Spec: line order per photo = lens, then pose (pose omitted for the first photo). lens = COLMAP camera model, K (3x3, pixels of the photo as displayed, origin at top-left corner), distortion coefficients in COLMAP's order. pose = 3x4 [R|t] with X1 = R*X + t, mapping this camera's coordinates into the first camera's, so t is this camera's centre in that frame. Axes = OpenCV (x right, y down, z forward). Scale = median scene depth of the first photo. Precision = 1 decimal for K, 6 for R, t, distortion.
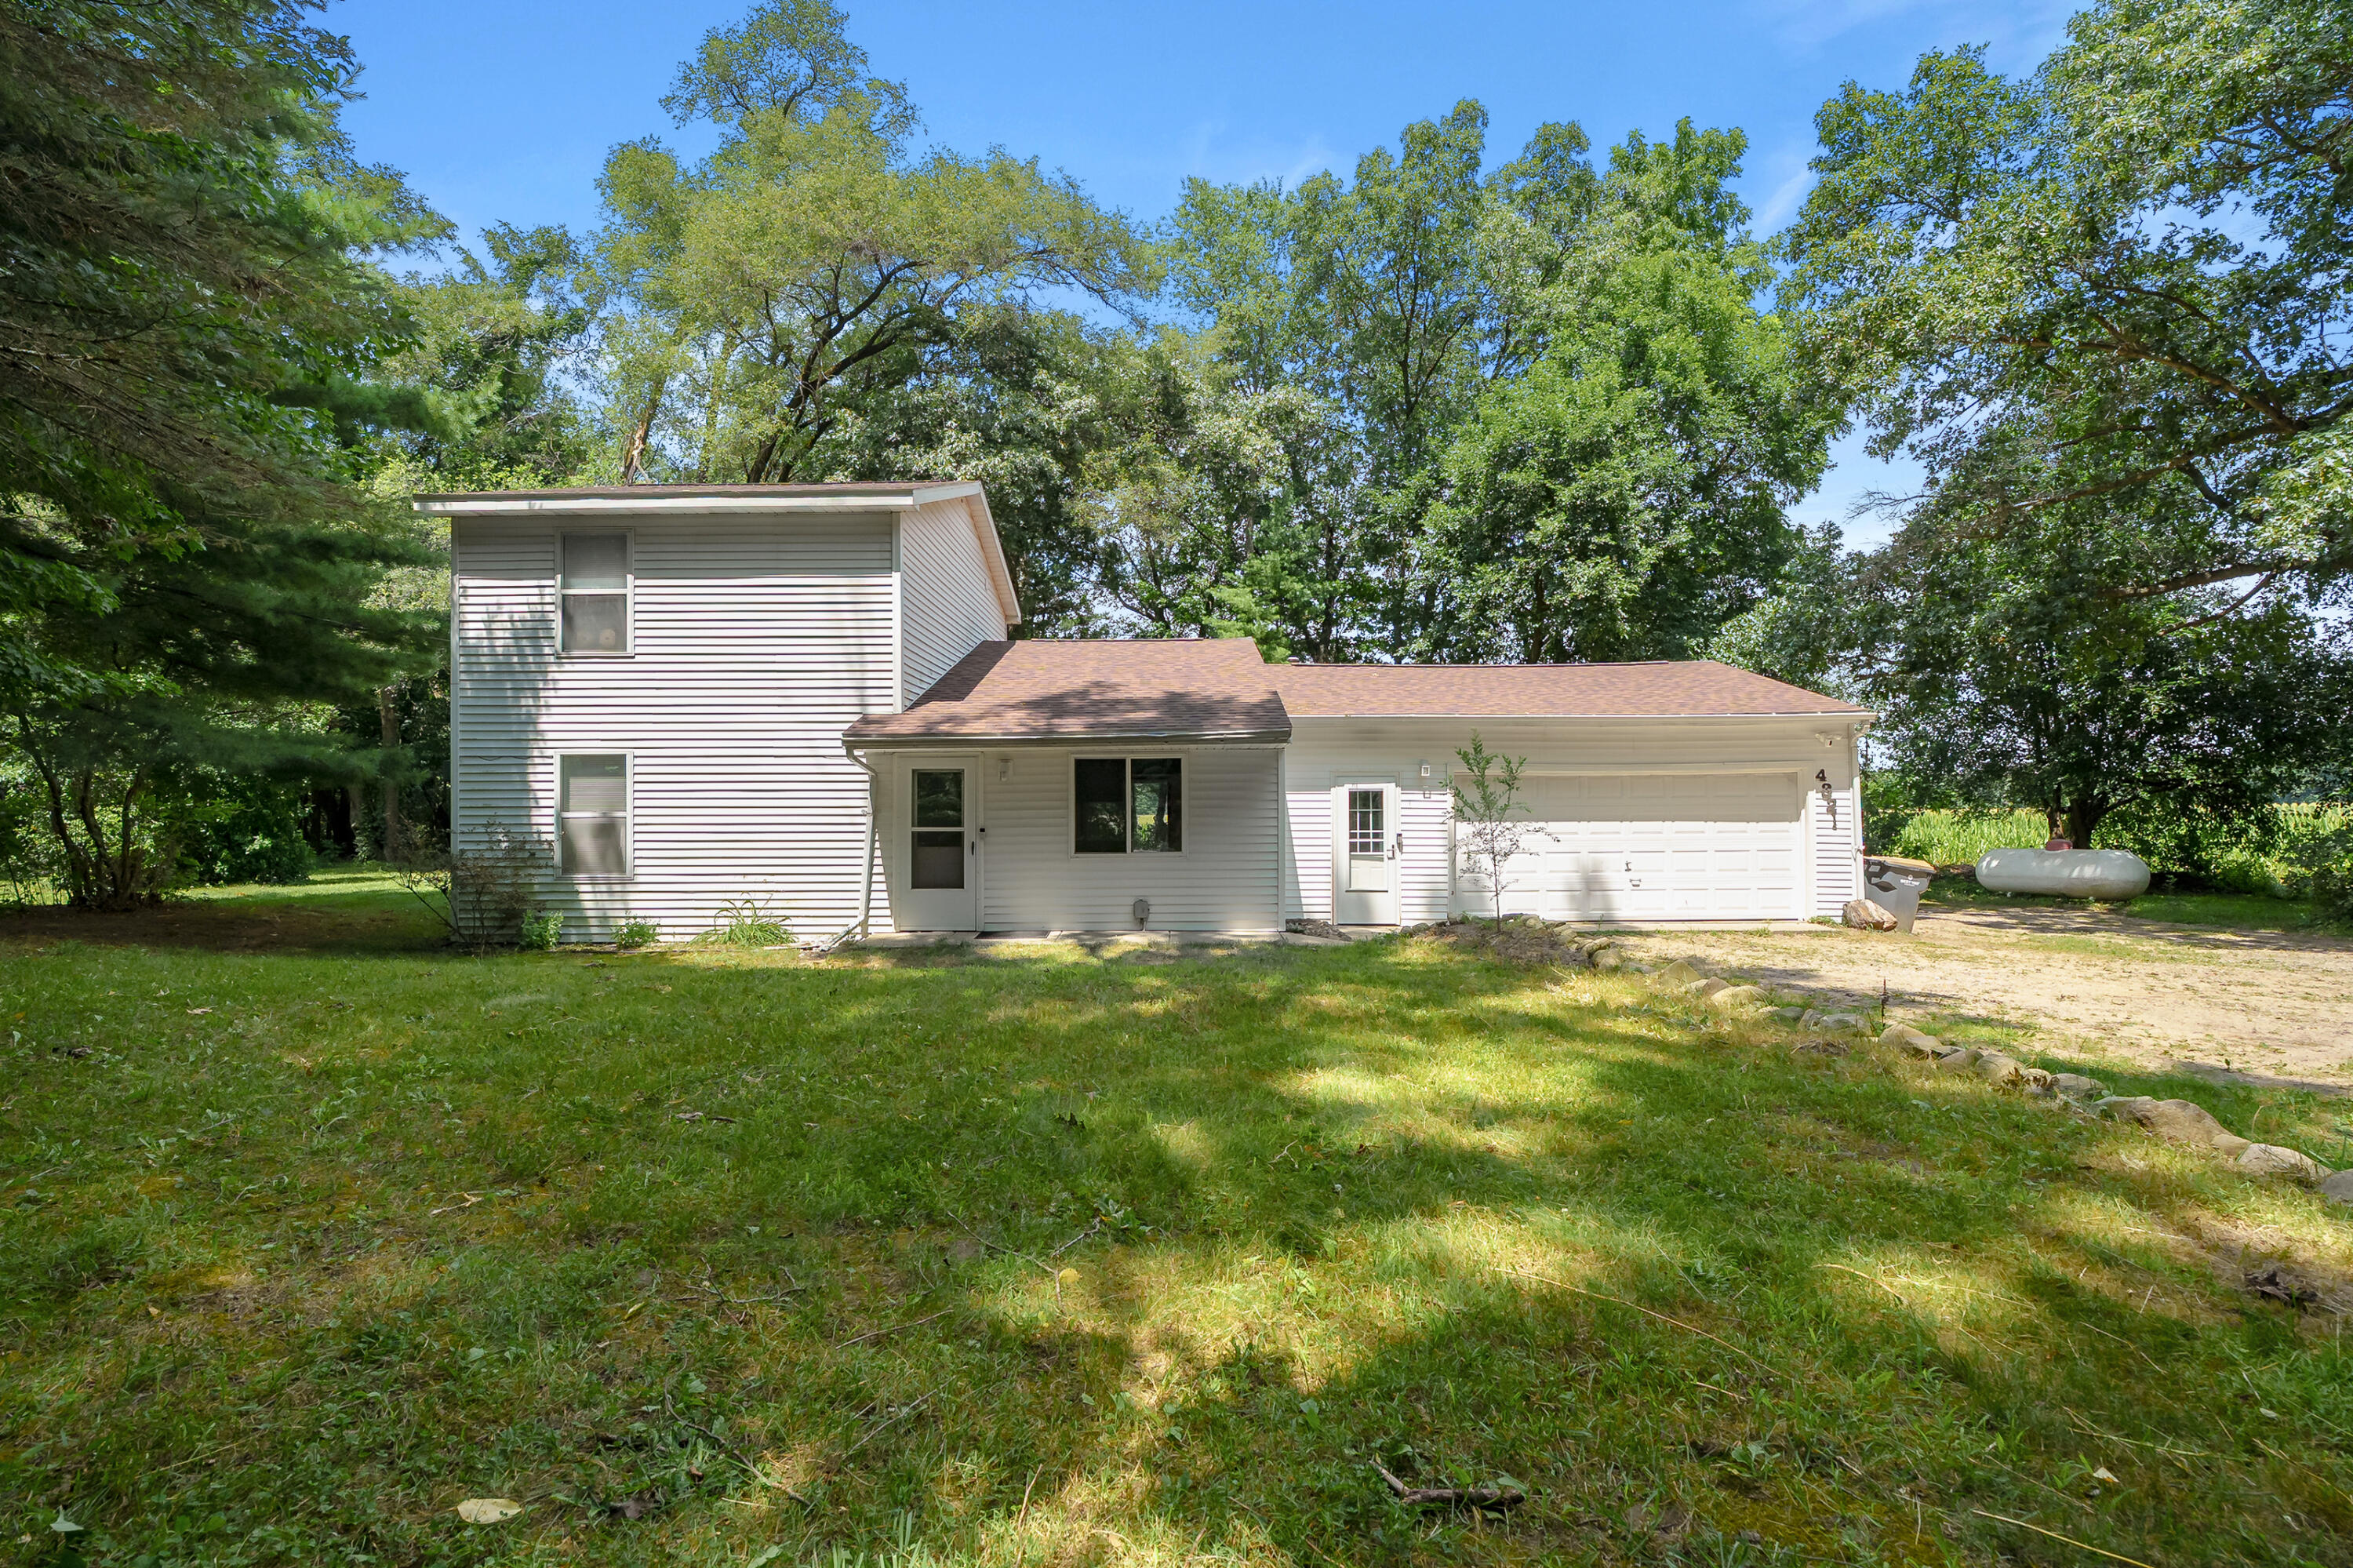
lens RADIAL K [[1085.9, 0, 1151.1], [0, 1085.9, 780.6], [0, 0, 1]] dist [0.000155, 0.000278]
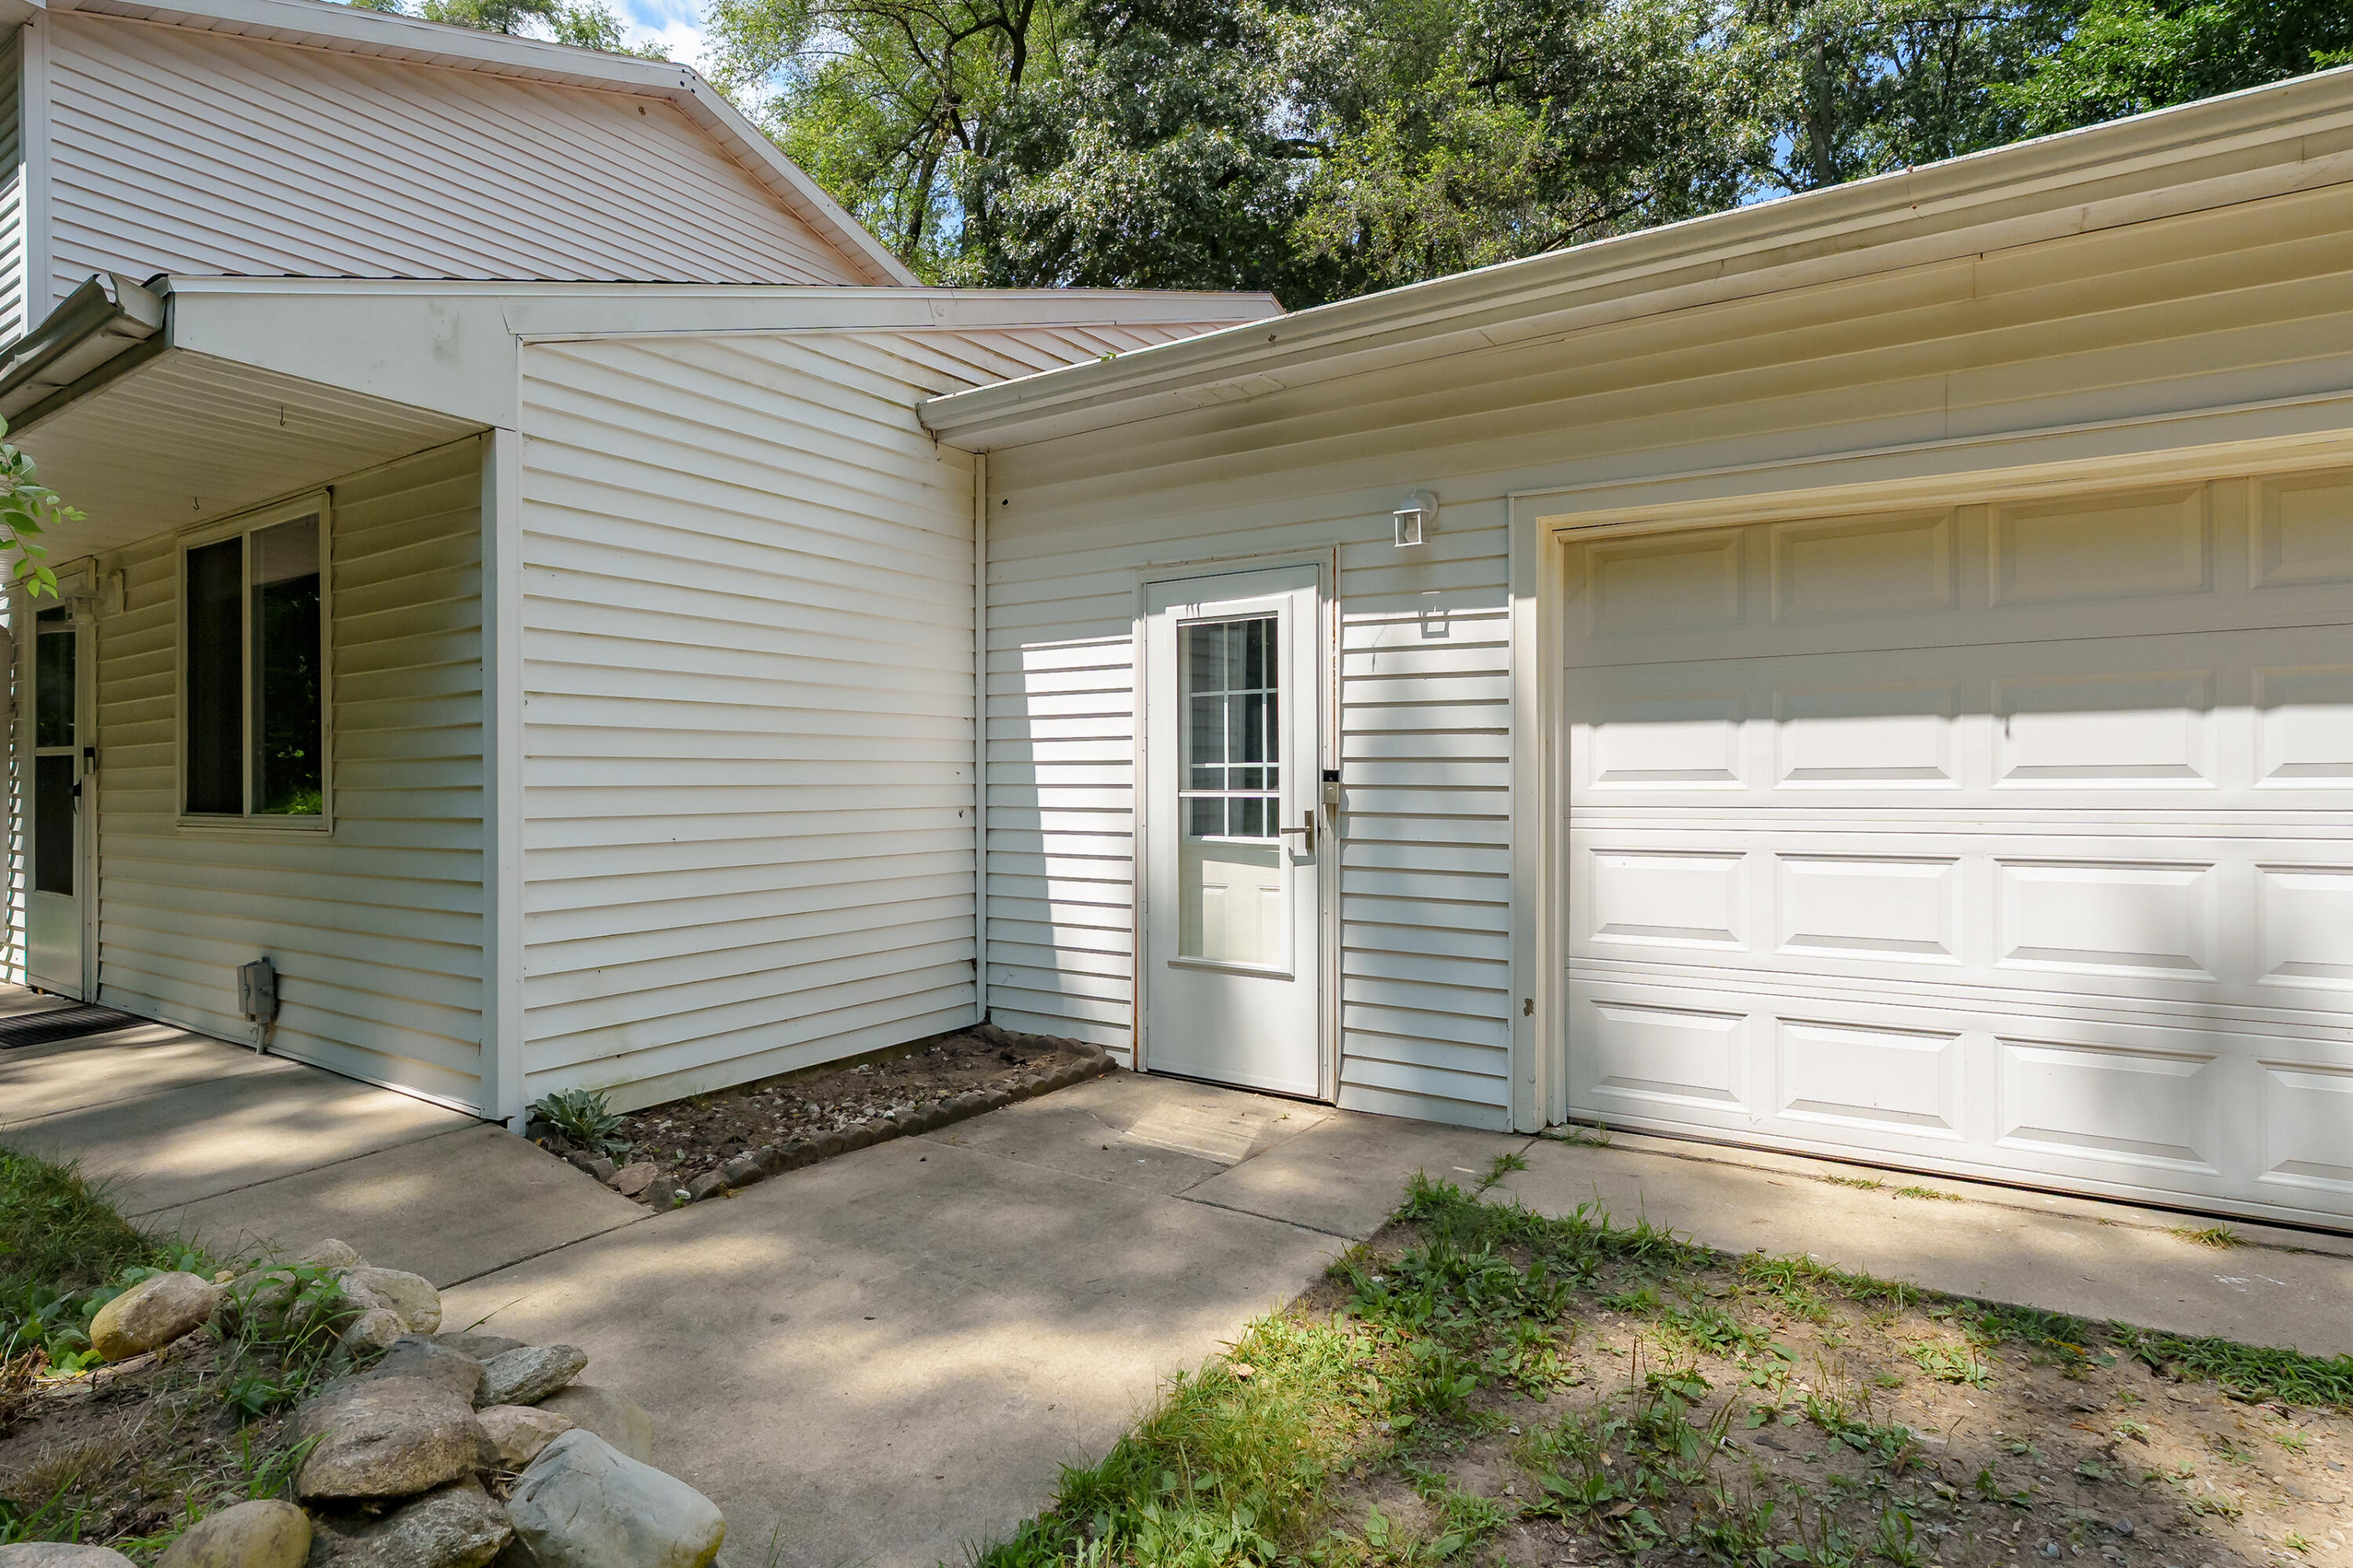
lens RADIAL K [[1179.5, 0, 1176.5], [0, 1179.5, 784.0], [0, 0, 1]] dist [0.000513, 0.000173]
pose [[0.836982, 0.002792, -0.547224, 0.364884], [0.013677, 0.999568, 0.026020, 0.044820], [0.547060, -0.029262, 0.836582, 0.746457]]
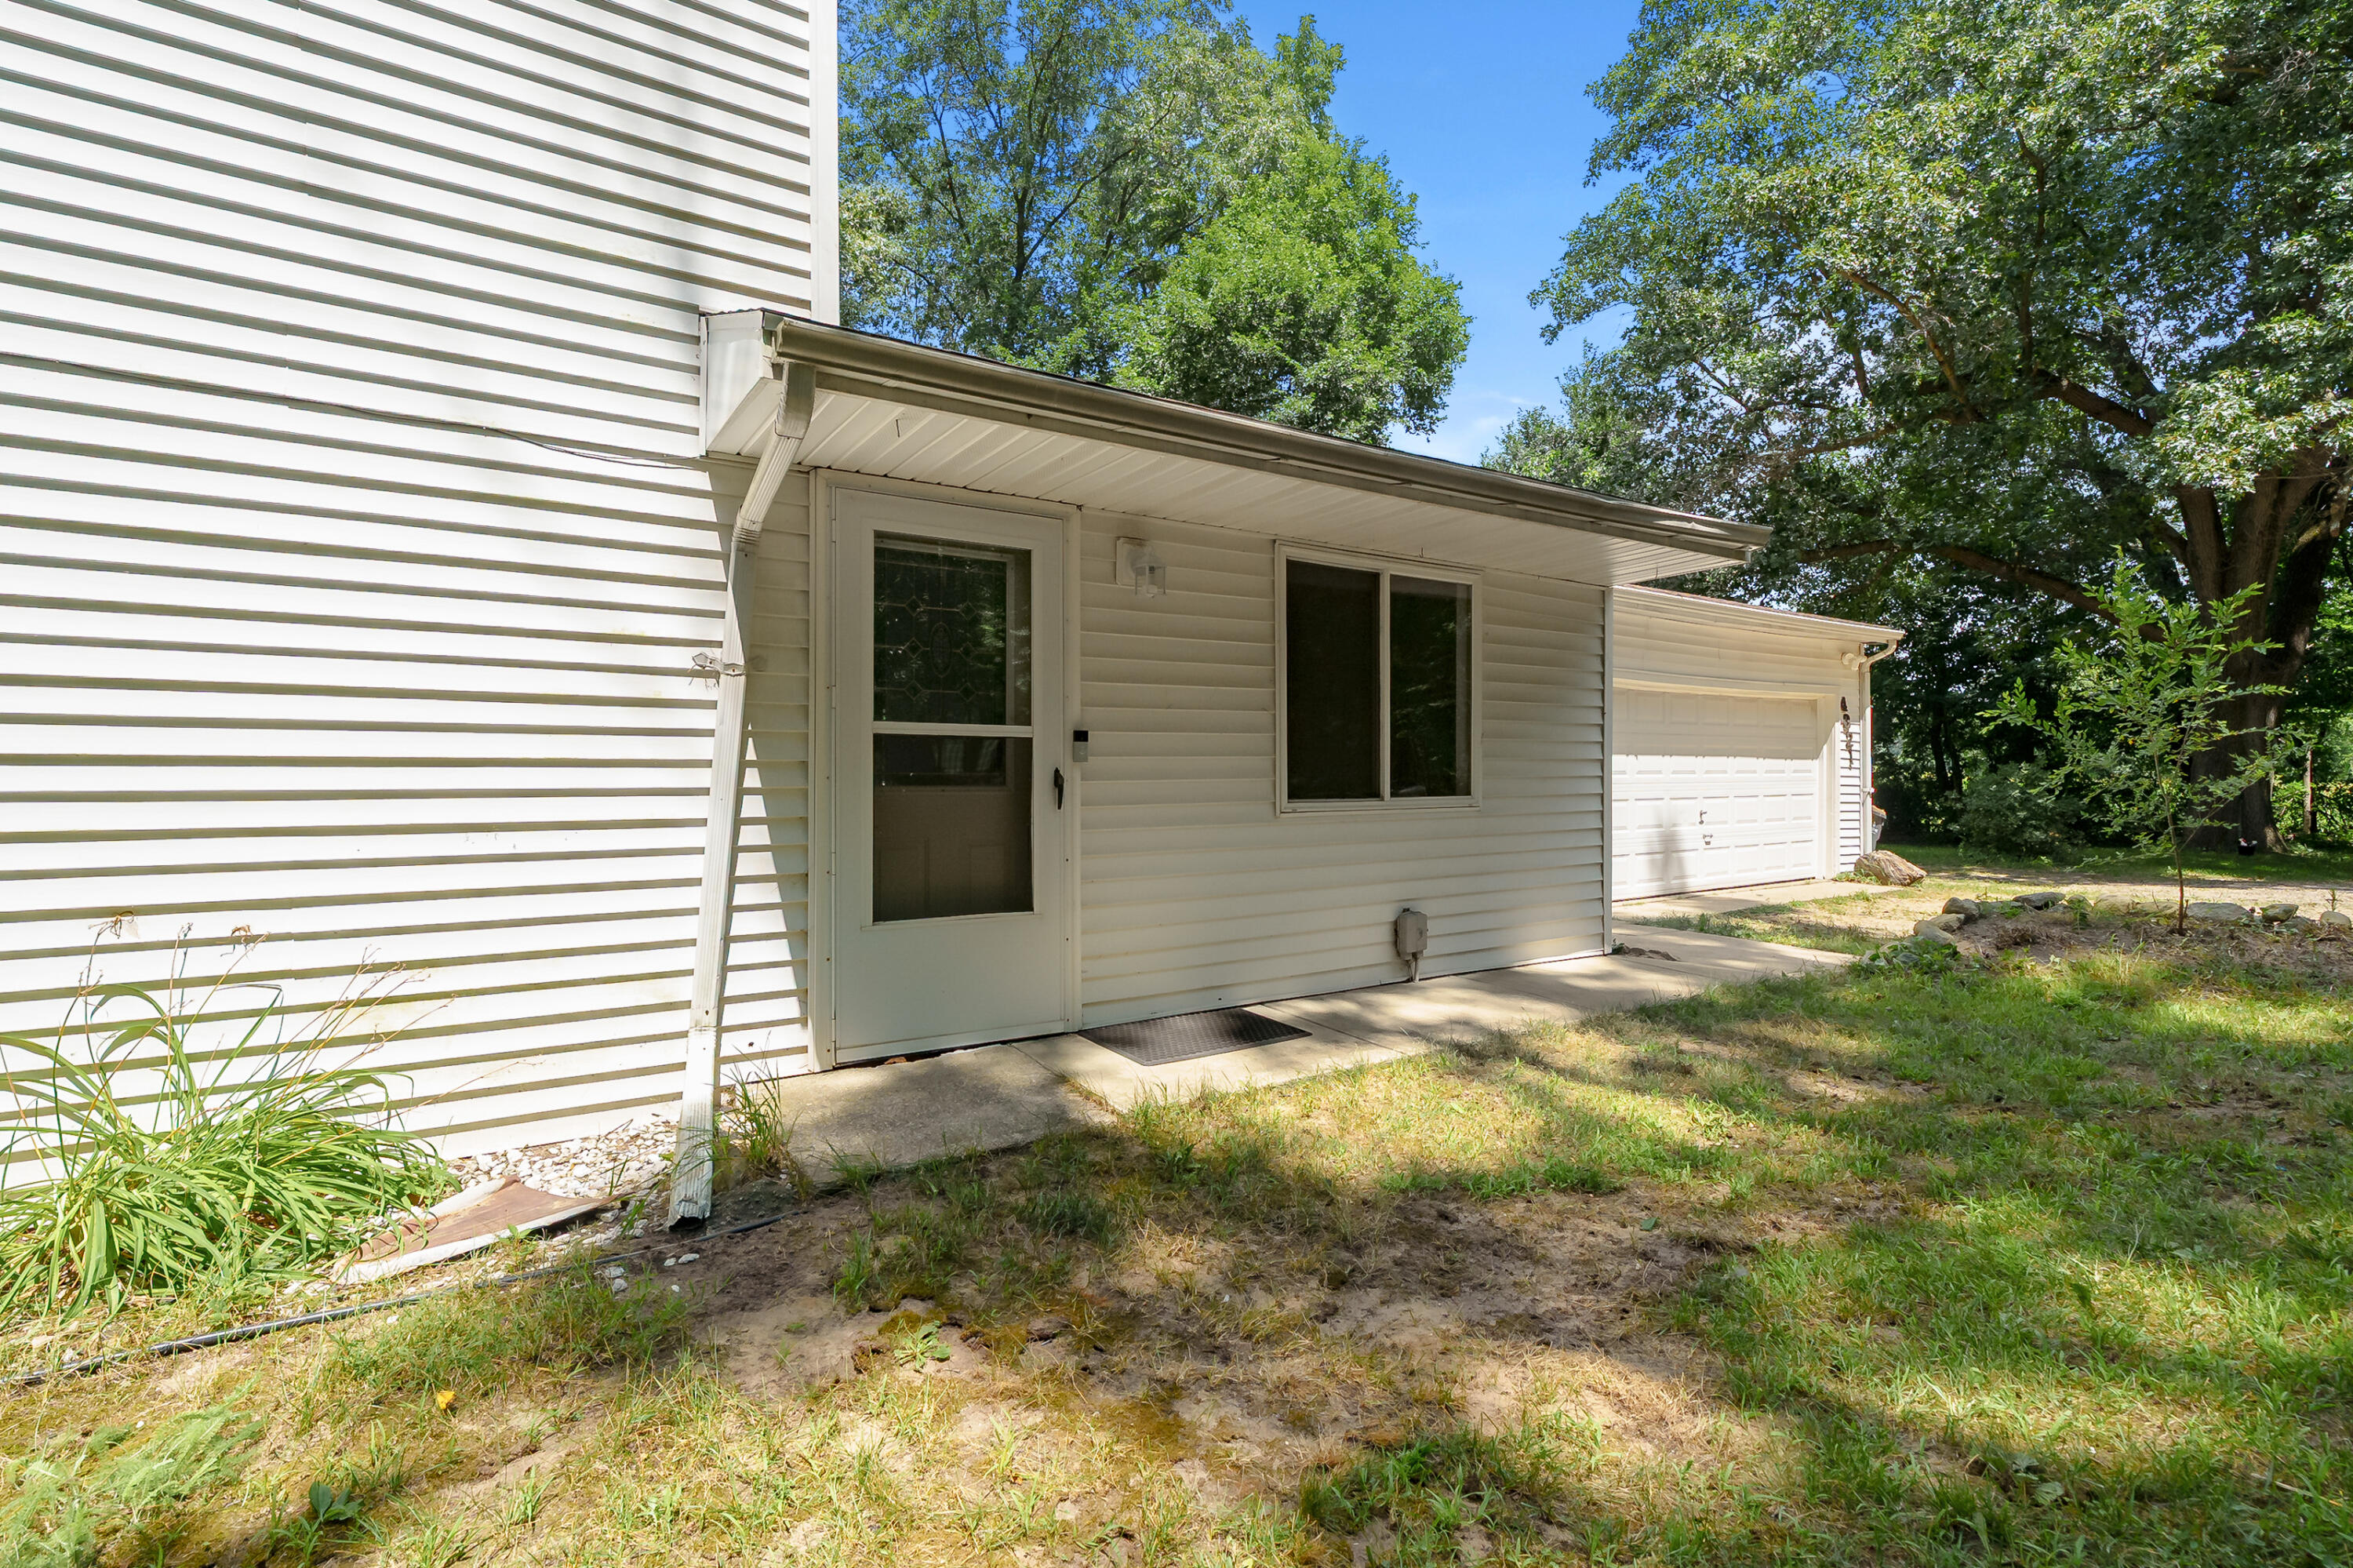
lens RADIAL K [[1085.9, 0, 1151.1], [0, 1085.9, 780.6], [0, 0, 1]] dist [0.000155, 0.000278]
pose [[0.831519, 0.001338, 0.555495, -0.284751], [-0.017433, 0.999567, 0.023688, 0.044810], [-0.555223, -0.029381, 0.831183, 0.617268]]
